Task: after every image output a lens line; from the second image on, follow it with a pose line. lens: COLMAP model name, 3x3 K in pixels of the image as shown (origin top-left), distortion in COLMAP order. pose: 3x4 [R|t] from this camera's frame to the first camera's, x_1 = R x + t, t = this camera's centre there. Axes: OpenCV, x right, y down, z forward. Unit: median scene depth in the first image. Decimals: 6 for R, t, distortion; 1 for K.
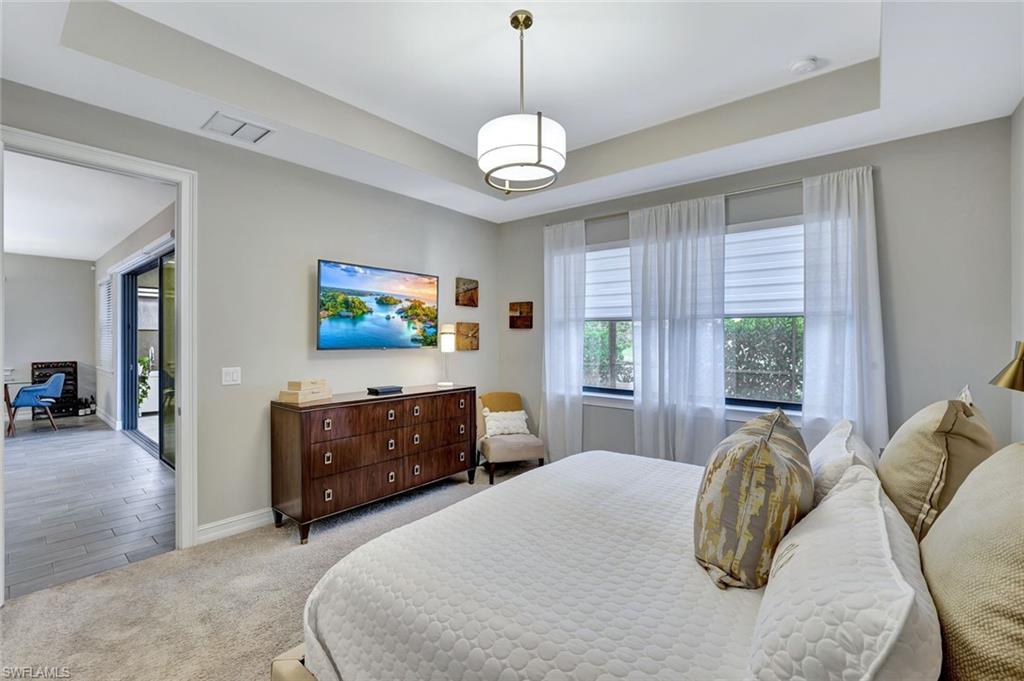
lens RADIAL K [[430.2, 0, 514.9], [0, 430.2, 344.3], [0, 0, 1]] dist [-0.000765, 0.000002]
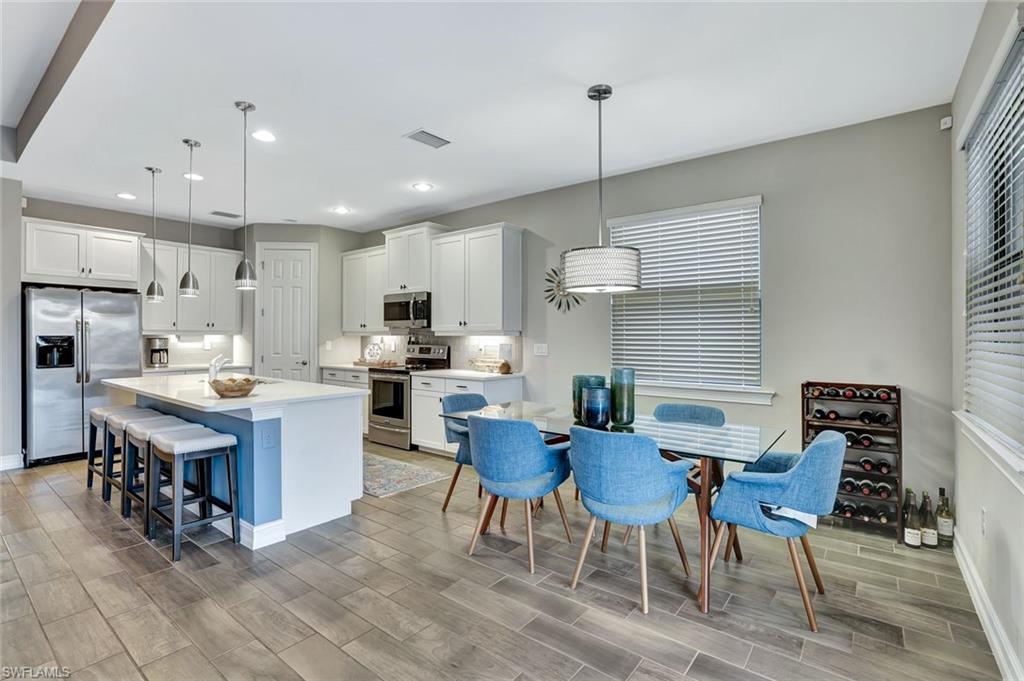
lens RADIAL K [[471.2, 0, 509.6], [0, 471.2, 339.4], [0, 0, 1]] dist [0.000019, 0.000032]
pose [[0.029252, -0.003303, -0.999567, -0.310771], [-0.000466, 0.999994, -0.003318, 0.001113], [0.999572, 0.000563, 0.029251, 0.323767]]
